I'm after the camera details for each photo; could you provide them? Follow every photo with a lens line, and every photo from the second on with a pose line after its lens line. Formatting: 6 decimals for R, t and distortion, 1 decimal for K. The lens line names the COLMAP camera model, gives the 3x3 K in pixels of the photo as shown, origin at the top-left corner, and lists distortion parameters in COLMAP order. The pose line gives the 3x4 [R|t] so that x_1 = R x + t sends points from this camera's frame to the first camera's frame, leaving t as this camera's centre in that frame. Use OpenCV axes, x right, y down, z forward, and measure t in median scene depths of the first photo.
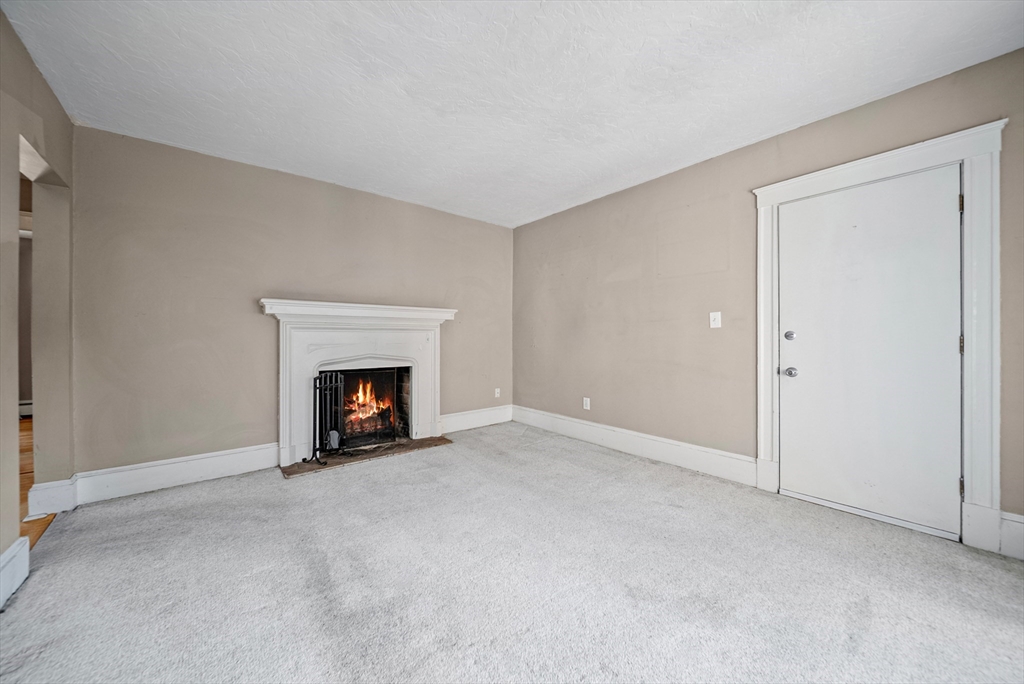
lens RADIAL K [[361.0, 0, 512.5], [0, 361.0, 336.4], [0, 0, 1]] dist [-0.001112, -0.000788]
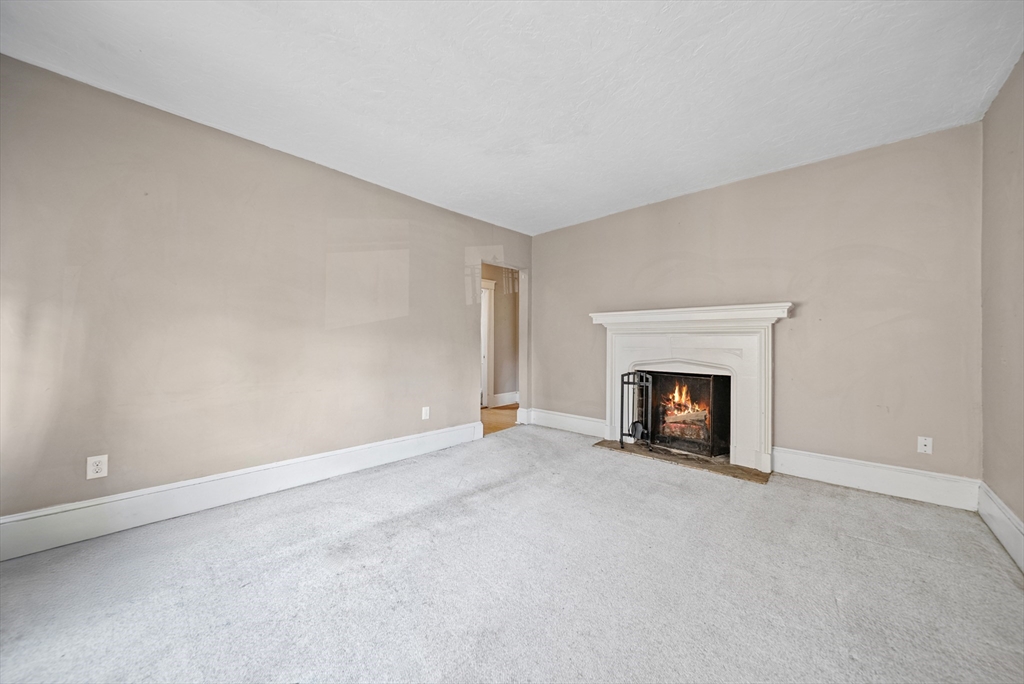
lens RADIAL K [[361.0, 0, 512.5], [0, 361.0, 336.4], [0, 0, 1]] dist [-0.001112, -0.000788]
pose [[0.134719, -0.010738, -0.990826, 0.564549], [-0.001820, 0.999937, -0.011084, 0.000877], [0.990882, 0.003297, 0.134691, 0.438038]]
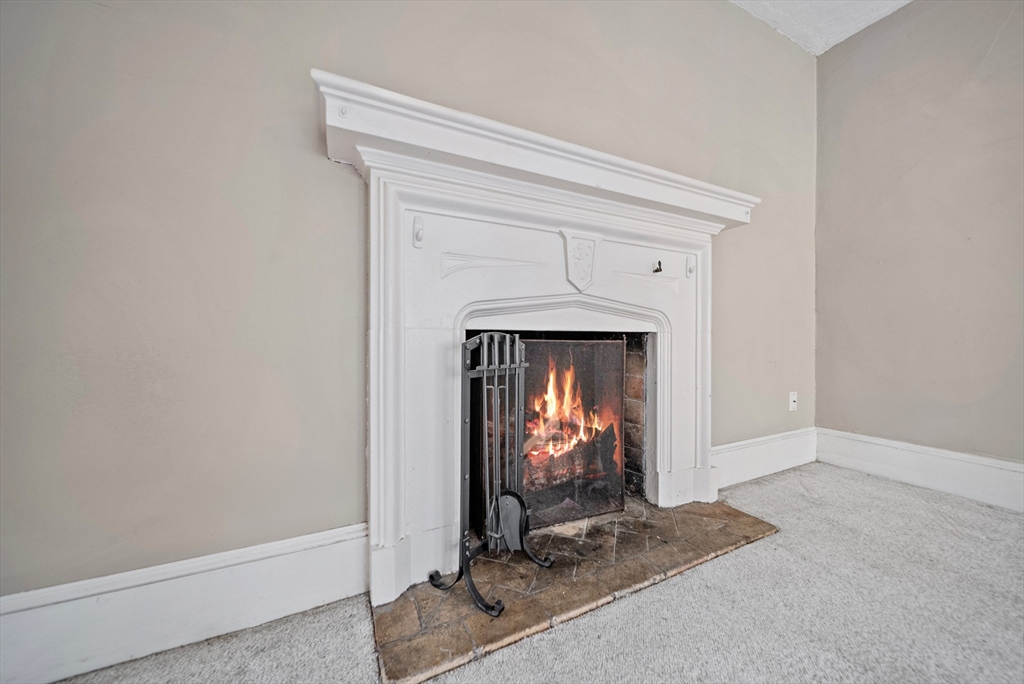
lens RADIAL K [[368.1, 0, 515.3], [0, 368.1, 345.3], [0, 0, 1]] dist [0.000338, -0.001458]
pose [[0.974514, 0.003394, -0.224299, -0.393772], [0.000917, 0.999817, 0.019115, 0.102301], [0.224323, -0.018834, 0.974333, 0.631521]]
